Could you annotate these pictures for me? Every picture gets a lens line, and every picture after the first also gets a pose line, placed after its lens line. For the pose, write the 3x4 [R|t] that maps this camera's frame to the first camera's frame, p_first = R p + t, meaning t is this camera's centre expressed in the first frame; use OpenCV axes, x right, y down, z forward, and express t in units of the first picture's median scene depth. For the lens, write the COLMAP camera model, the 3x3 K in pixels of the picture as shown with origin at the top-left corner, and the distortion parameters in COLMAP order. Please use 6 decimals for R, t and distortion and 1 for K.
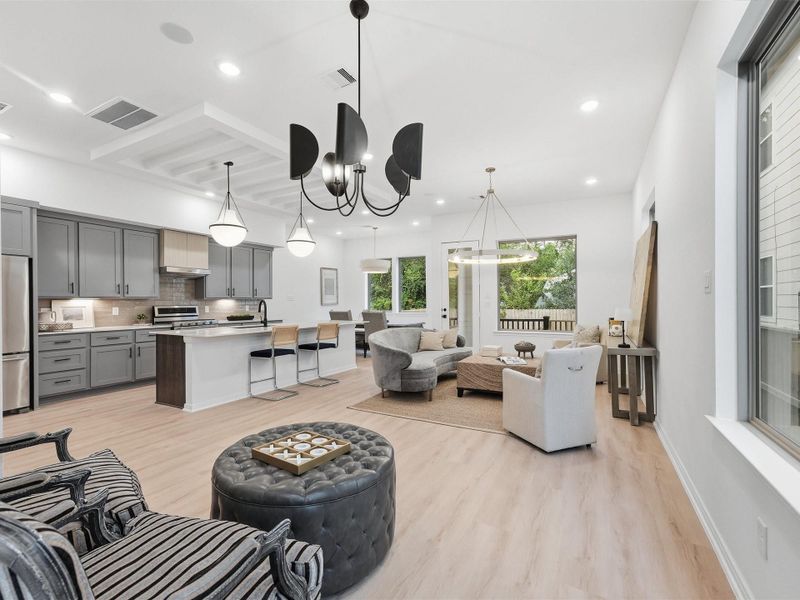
lens RADIAL K [[368.2, 0, 400.4], [0, 368.2, 300.1], [0, 0, 1]] dist [-0.023041, 0.015036]
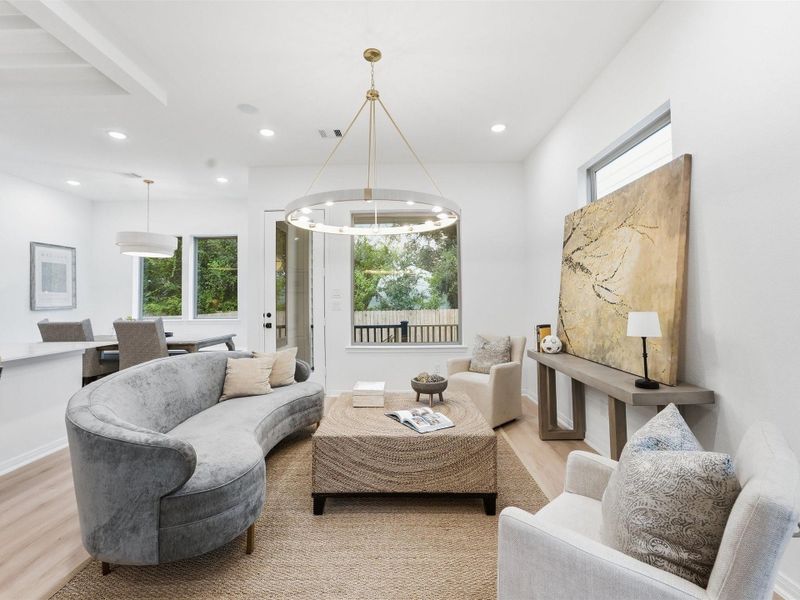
lens RADIAL K [[368.2, 0, 395.3], [0, 368.2, 287.0], [0, 0, 1]] dist [-0.023041, 0.015036]
pose [[0.889288, 0.012308, 0.457181, 0.021942], [0.004932, 0.999322, -0.036496, 0.001629], [-0.457320, 0.034710, 0.888625, 0.317299]]
